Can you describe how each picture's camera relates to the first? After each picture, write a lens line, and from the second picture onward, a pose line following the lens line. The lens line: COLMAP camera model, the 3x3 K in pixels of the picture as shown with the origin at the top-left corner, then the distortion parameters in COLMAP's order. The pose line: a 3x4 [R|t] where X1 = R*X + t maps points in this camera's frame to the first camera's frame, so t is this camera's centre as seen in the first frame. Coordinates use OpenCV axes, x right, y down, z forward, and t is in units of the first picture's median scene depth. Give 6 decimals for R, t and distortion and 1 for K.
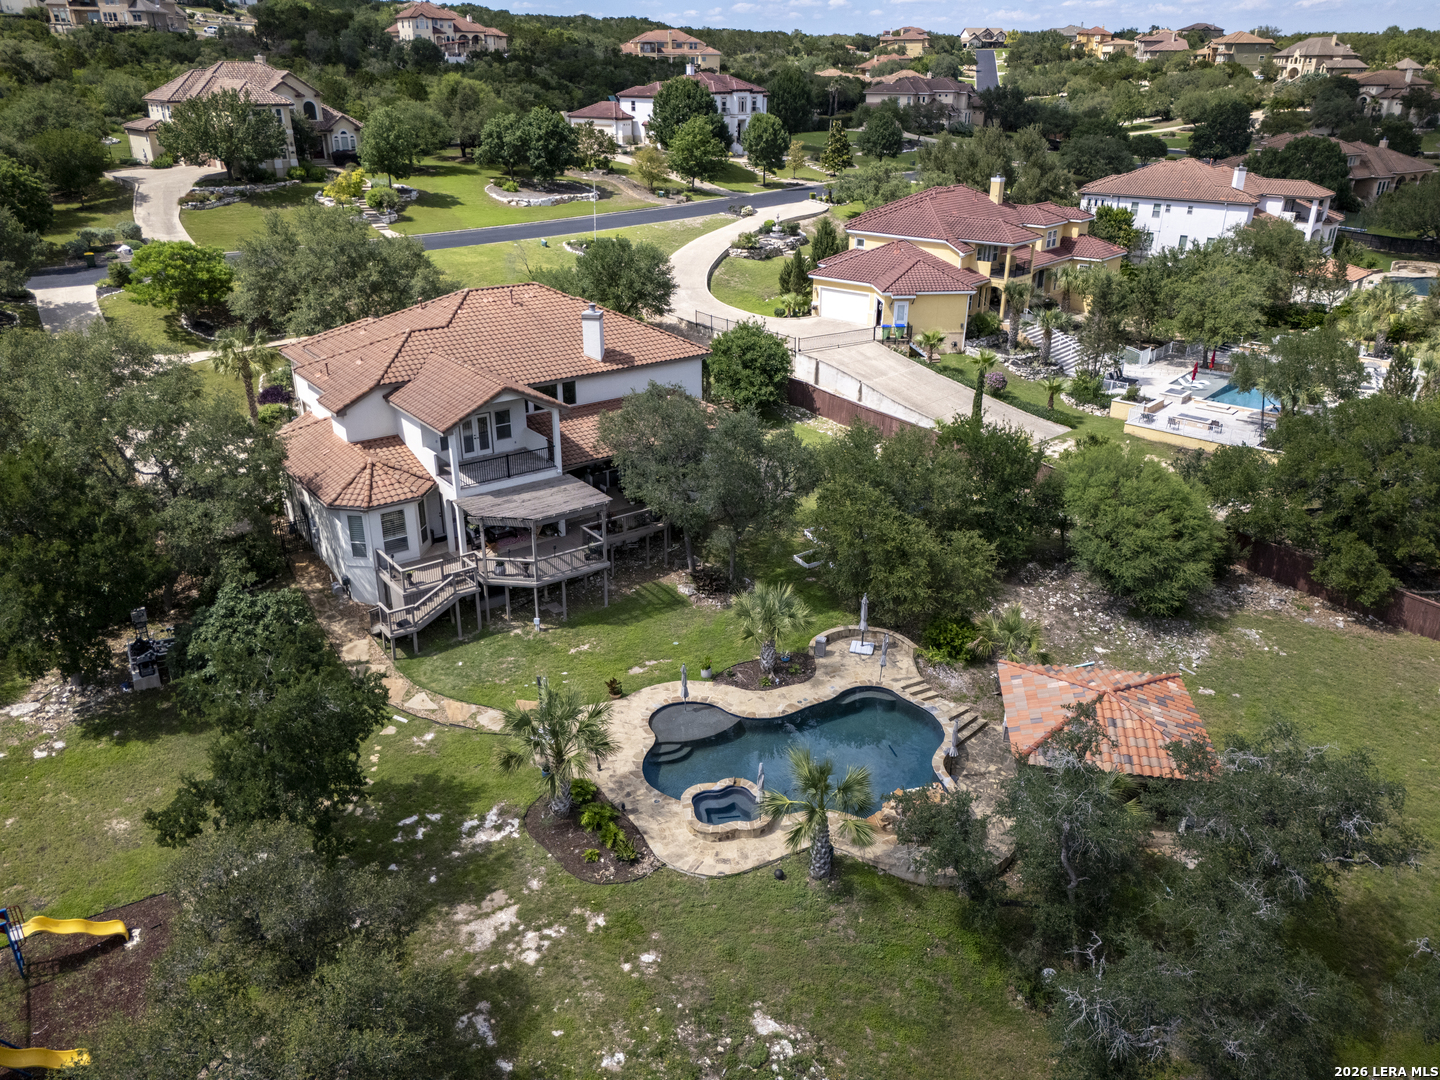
lens RADIAL K [[1054.9, 0, 720.5], [0, 1054.9, 543.5], [0, 0, 1]] dist [0.055758, -0.037469]
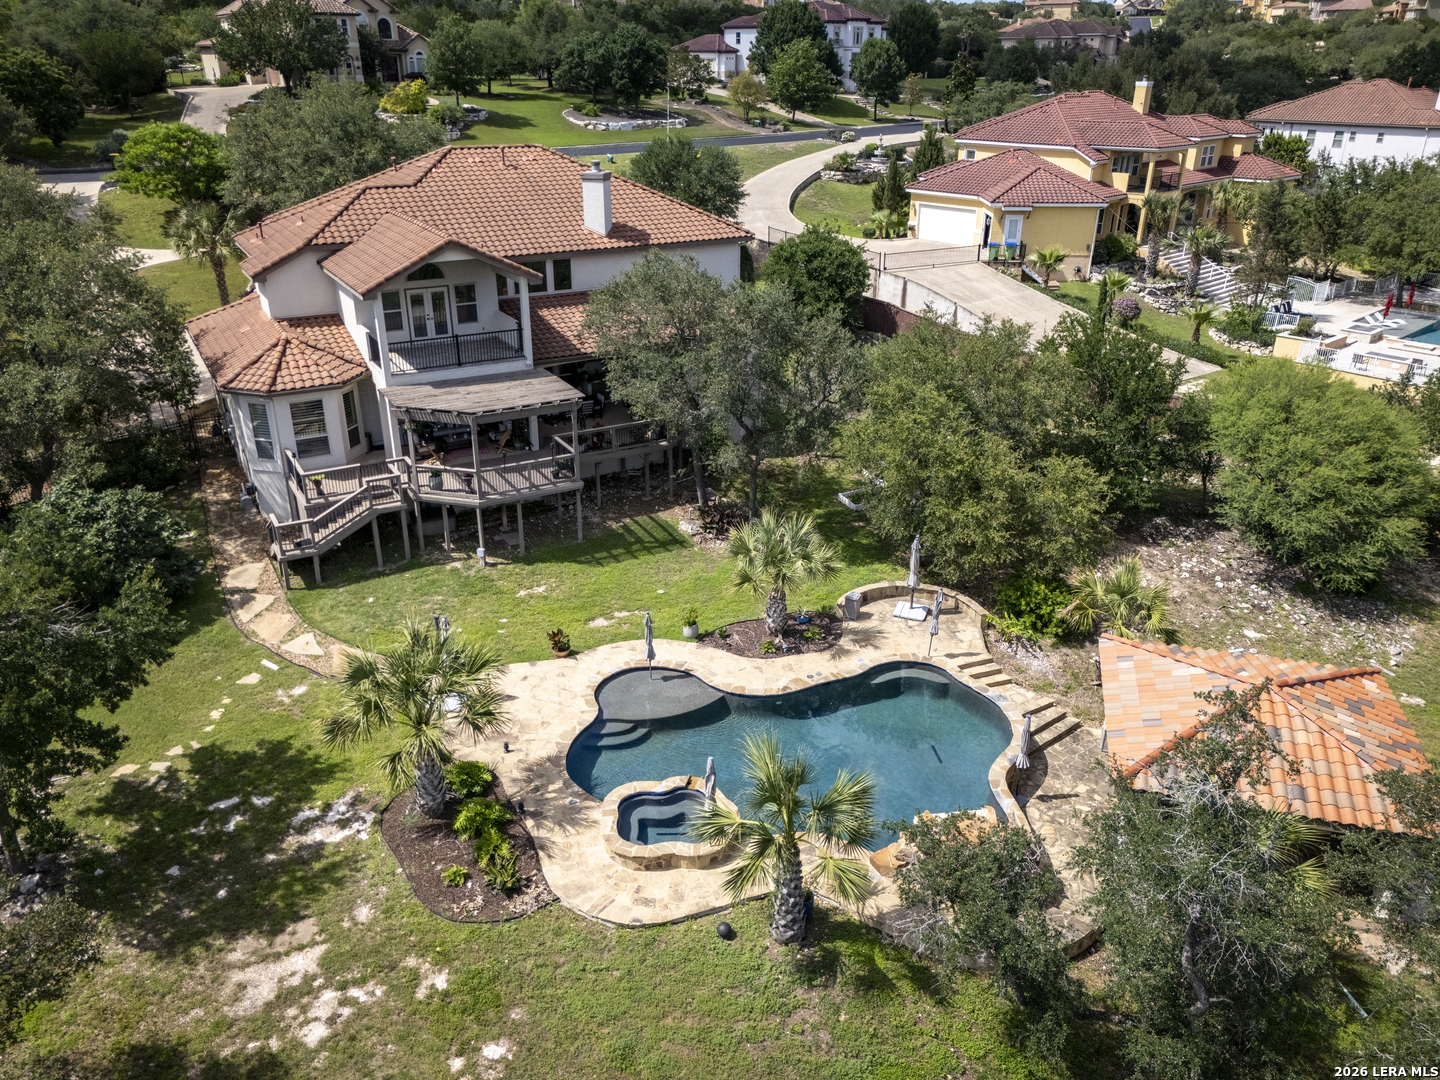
lens RADIAL K [[1054.9, 0, 721.2], [0, 1054.9, 544.2], [0, 0, 1]] dist [0.055758, -0.037469]
pose [[0.992957, 0.048532, -0.108077, 0.081082], [-0.047383, 0.998790, 0.013176, 0.049576], [0.108586, -0.007962, 0.994055, 0.259911]]
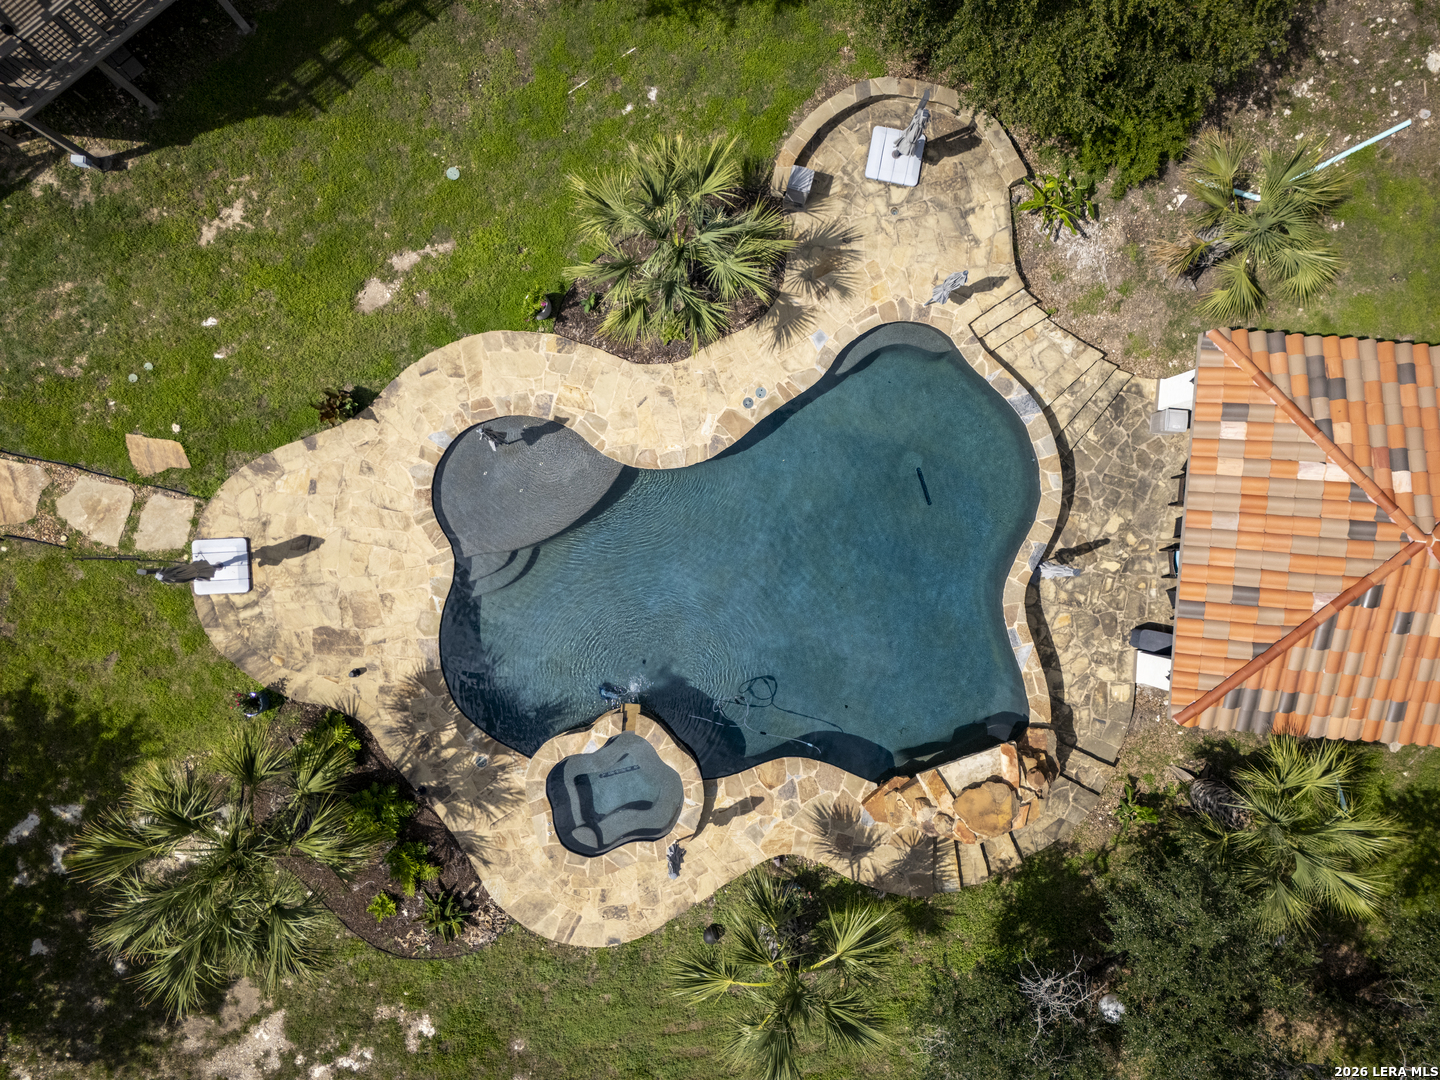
lens RADIAL K [[1054.9, 0, 716.1], [0, 1054.9, 541.1], [0, 0, 1]] dist [0.055758, -0.037469]
pose [[0.997541, -0.065789, 0.024146, 0.041850], [0.005007, 0.410579, 0.911811, -0.231219], [-0.069901, -0.909449, 0.409899, 0.694726]]
